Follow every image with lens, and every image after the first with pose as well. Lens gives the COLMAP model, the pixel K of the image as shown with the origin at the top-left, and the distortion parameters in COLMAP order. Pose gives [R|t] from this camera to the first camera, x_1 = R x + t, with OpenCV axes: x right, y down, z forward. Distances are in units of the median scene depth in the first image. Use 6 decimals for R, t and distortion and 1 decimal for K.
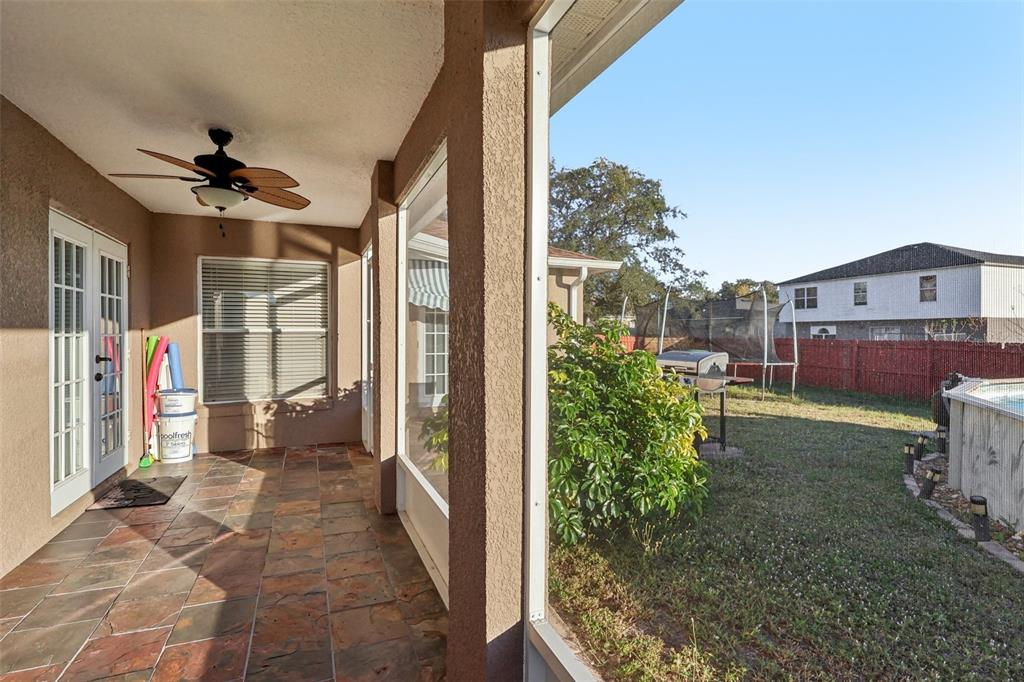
lens RADIAL K [[475.9, 0, 511.2], [0, 475.9, 337.5], [0, 0, 1]] dist [-0.002072, 0.001264]
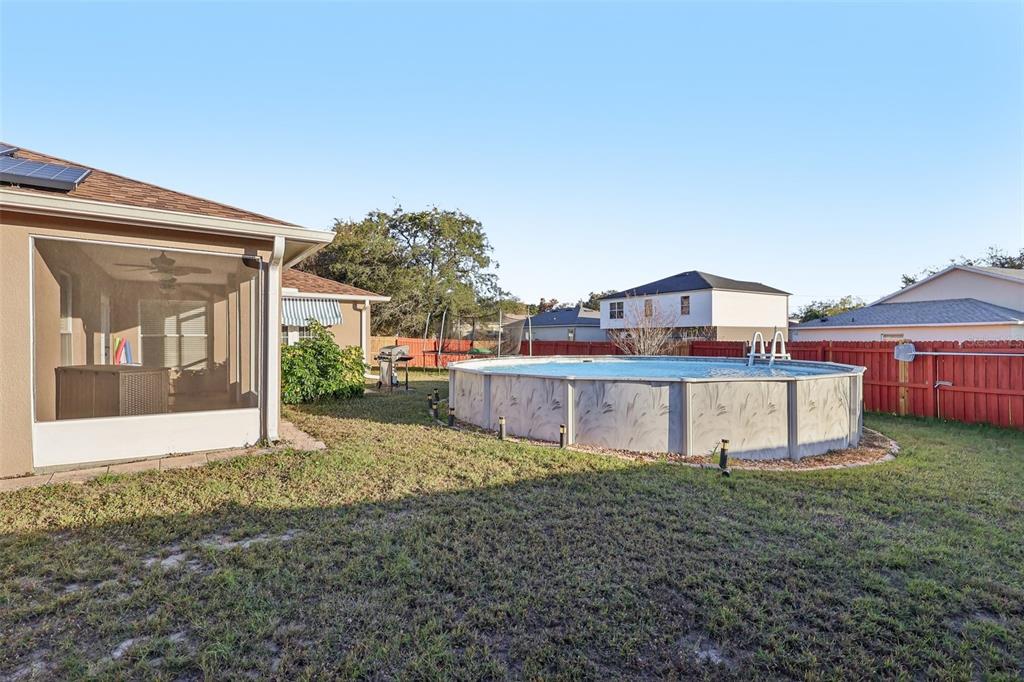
lens RADIAL K [[475.9, 0, 511.2], [0, 475.9, 337.5], [0, 0, 1]] dist [-0.002072, 0.001264]
pose [[0.980109, -0.002310, 0.198444, 0.316292], [0.004445, 0.999937, -0.010315, 0.013987], [-0.198408, 0.010992, 0.980058, -0.823589]]
